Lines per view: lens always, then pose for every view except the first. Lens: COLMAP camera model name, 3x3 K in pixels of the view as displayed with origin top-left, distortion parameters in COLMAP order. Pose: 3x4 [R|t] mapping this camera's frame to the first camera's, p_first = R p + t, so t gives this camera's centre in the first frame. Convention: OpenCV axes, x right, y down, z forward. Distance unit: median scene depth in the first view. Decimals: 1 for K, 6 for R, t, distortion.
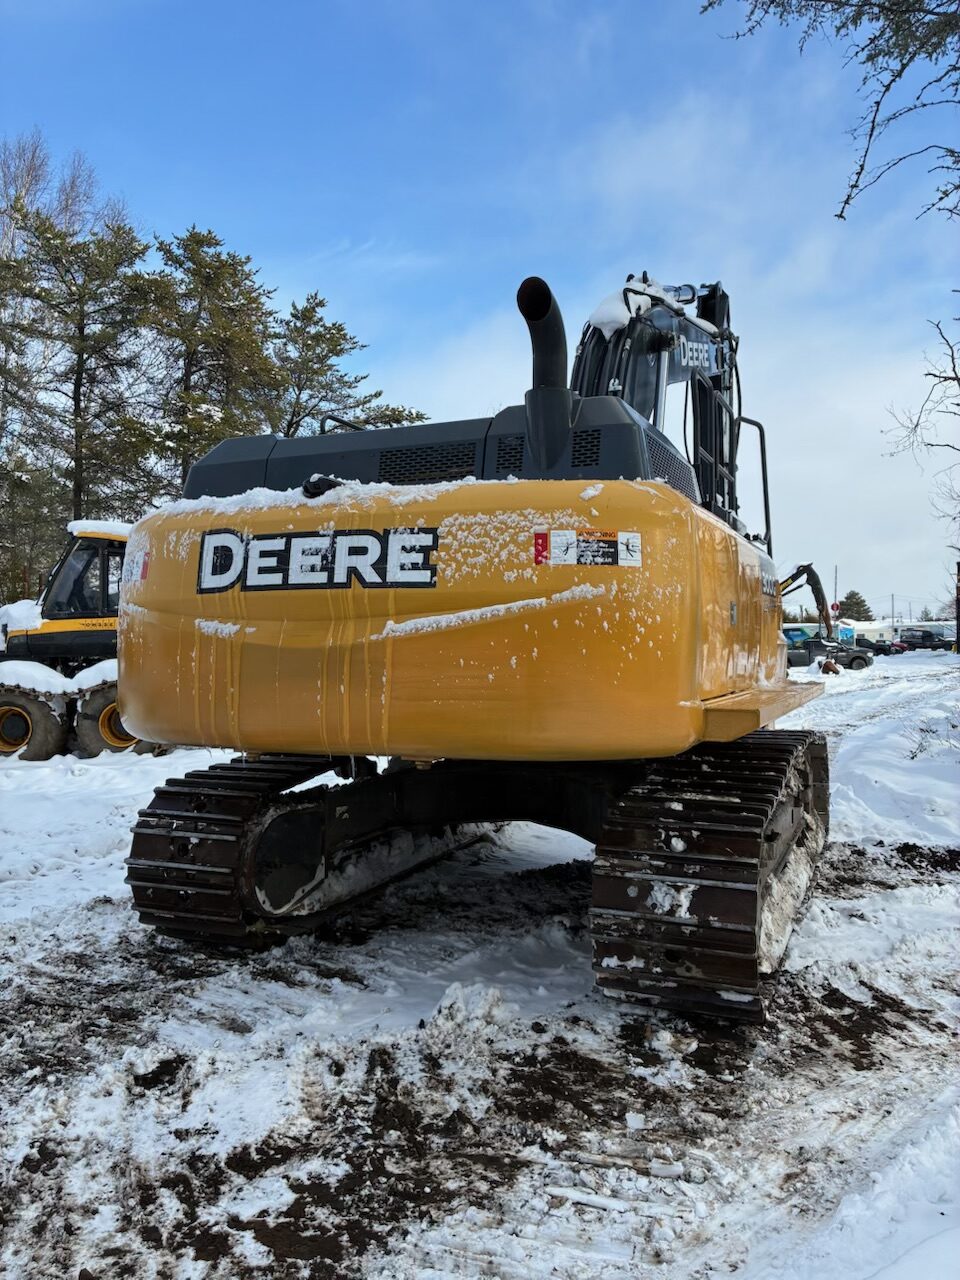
lens RADIAL K [[929.1, 0, 480.0], [0, 929.1, 640.0], [0, 0, 1]] dist [0.089907, -0.108177]
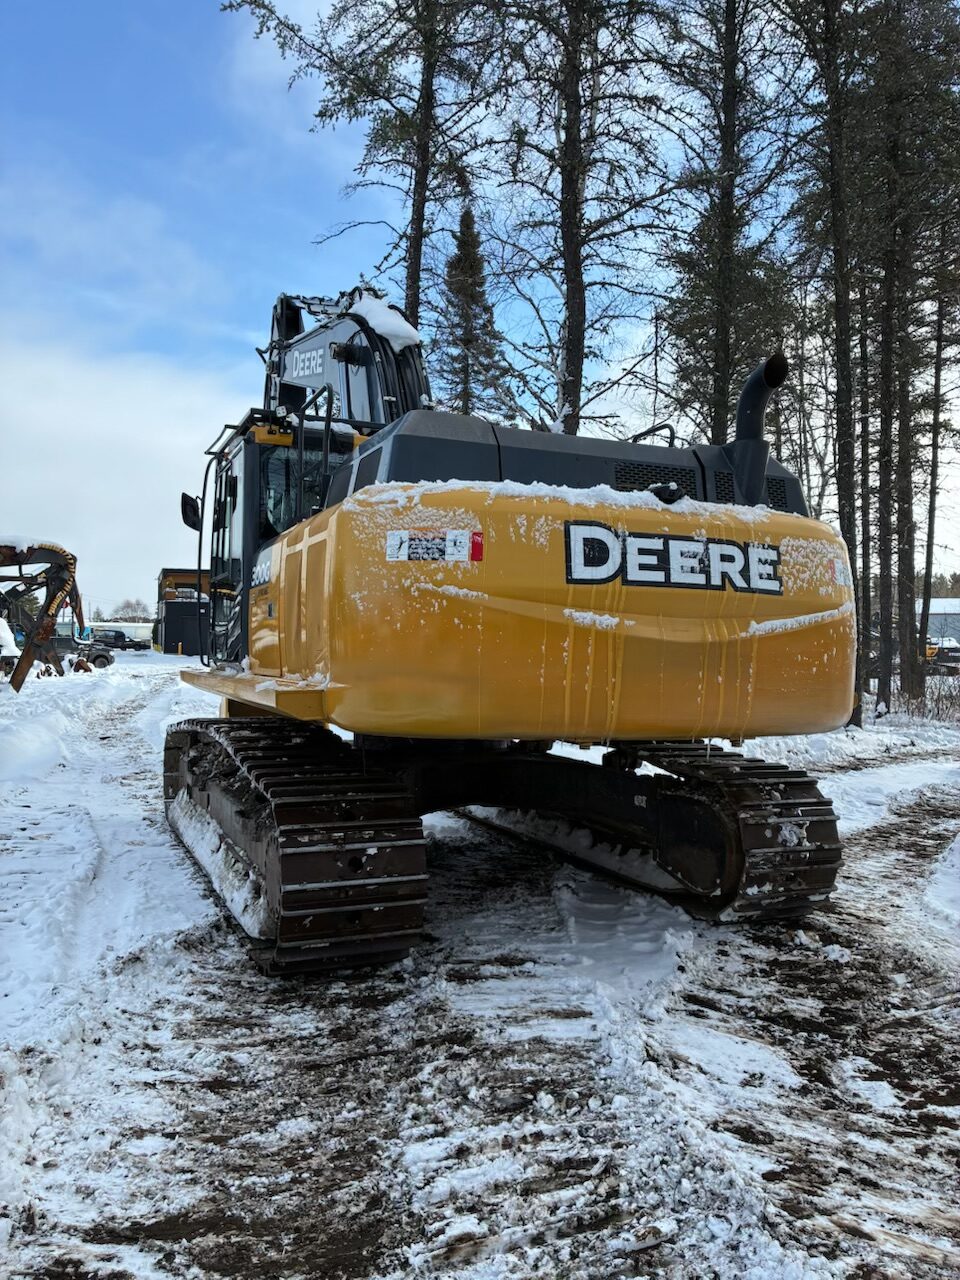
lens RADIAL K [[929.1, 0, 480.0], [0, 929.1, 640.0], [0, 0, 1]] dist [0.089907, -0.108177]
pose [[0.693899, 0.027639, 0.719541, -1.140375], [-0.028875, 0.999527, -0.010549, 0.025225], [-0.719493, -0.013457, 0.694369, 0.405590]]
